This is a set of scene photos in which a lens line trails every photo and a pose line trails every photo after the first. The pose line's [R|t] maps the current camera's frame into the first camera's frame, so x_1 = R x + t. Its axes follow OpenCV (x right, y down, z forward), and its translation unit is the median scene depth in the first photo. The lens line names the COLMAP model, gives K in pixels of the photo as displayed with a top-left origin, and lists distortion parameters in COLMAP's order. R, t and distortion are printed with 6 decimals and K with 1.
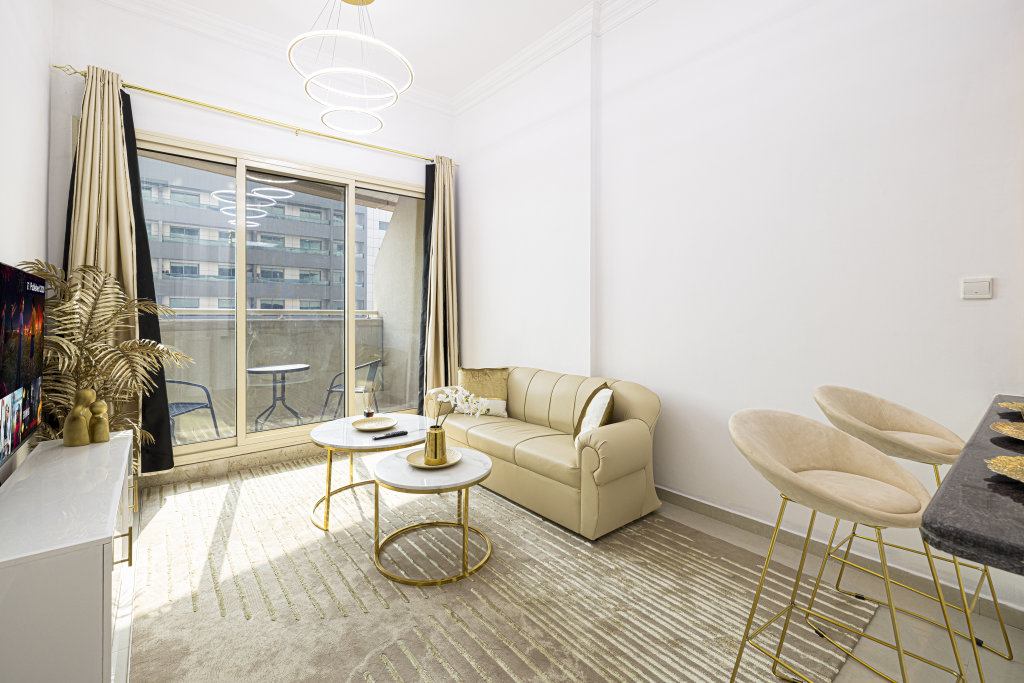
lens RADIAL K [[442.3, 0, 507.4], [0, 442.3, 311.9], [0, 0, 1]] dist [-0.001167, -0.000167]
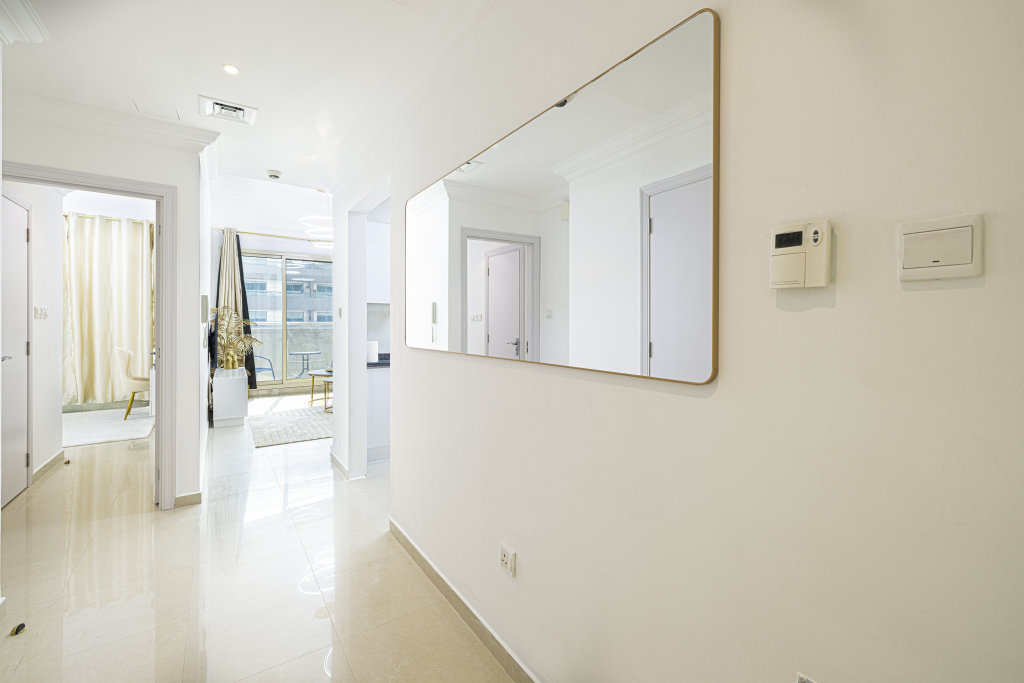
lens RADIAL K [[431.6, 0, 510.0], [0, 431.6, 326.9], [0, 0, 1]] dist [-0.000098, -0.000248]
pose [[0.995436, 0.000875, -0.095432, 0.712165], [0.000093, 0.999949, 0.010134, -0.007724], [0.095436, -0.010097, 0.995384, -1.019766]]
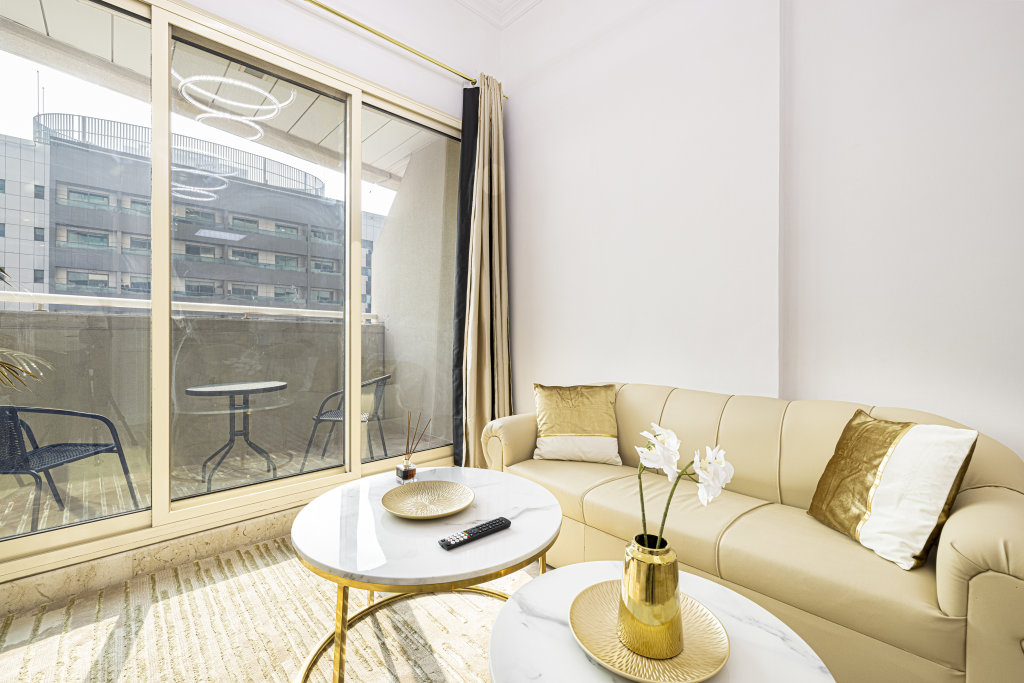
lens RADIAL K [[427.6, 0, 518.6], [0, 427.6, 337.3], [0, 0, 1]] dist [-0.001272, 0.000101]
pose [[0.996851, 0.005323, 0.079125, -0.187118], [-0.006017, 0.999945, 0.008539, 0.055591], [-0.079075, -0.008988, 0.996828, 0.411056]]
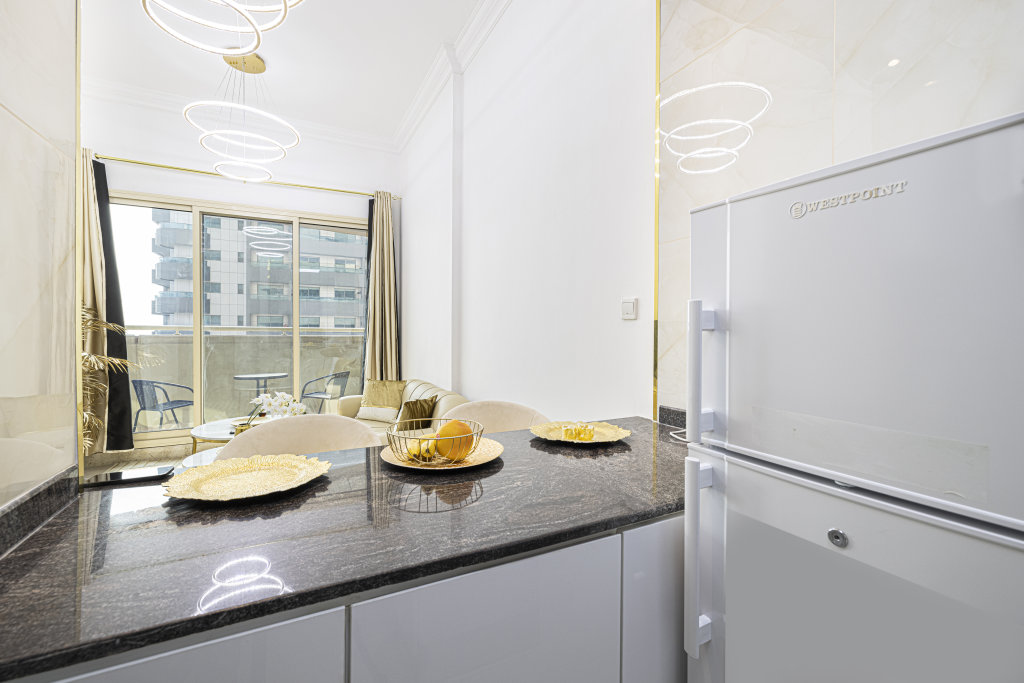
lens RADIAL K [[425.4, 0, 509.9], [0, 425.4, 333.2], [0, 0, 1]] dist [0.001733, 0.000256]
pose [[0.977622, 0.006690, -0.210264, 0.495135], [-0.004829, 0.999945, 0.009364, -0.003220], [0.210315, -0.008139, 0.977600, 0.008046]]
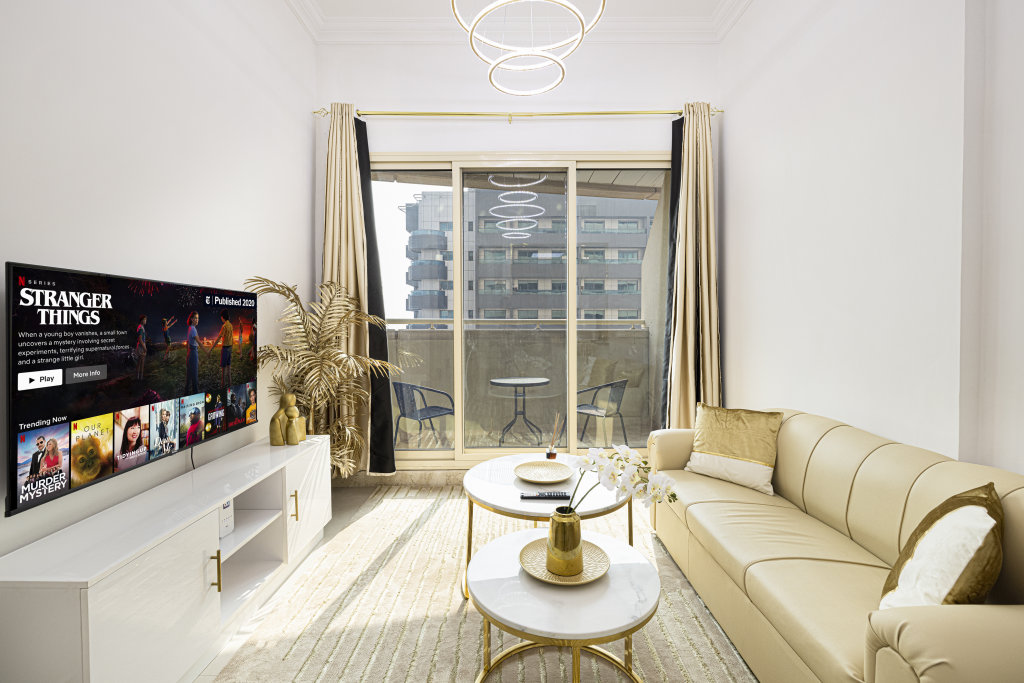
lens RADIAL K [[454.4, 0, 512.7], [0, 454.4, 330.5], [0, 0, 1]] dist [-0.002577, 0.000189]
pose [[0.777600, 0.008424, -0.628702, 0.108322], [0.004630, 0.999806, 0.019123, 0.000344], [0.628742, -0.017781, 0.777411, 0.293292]]
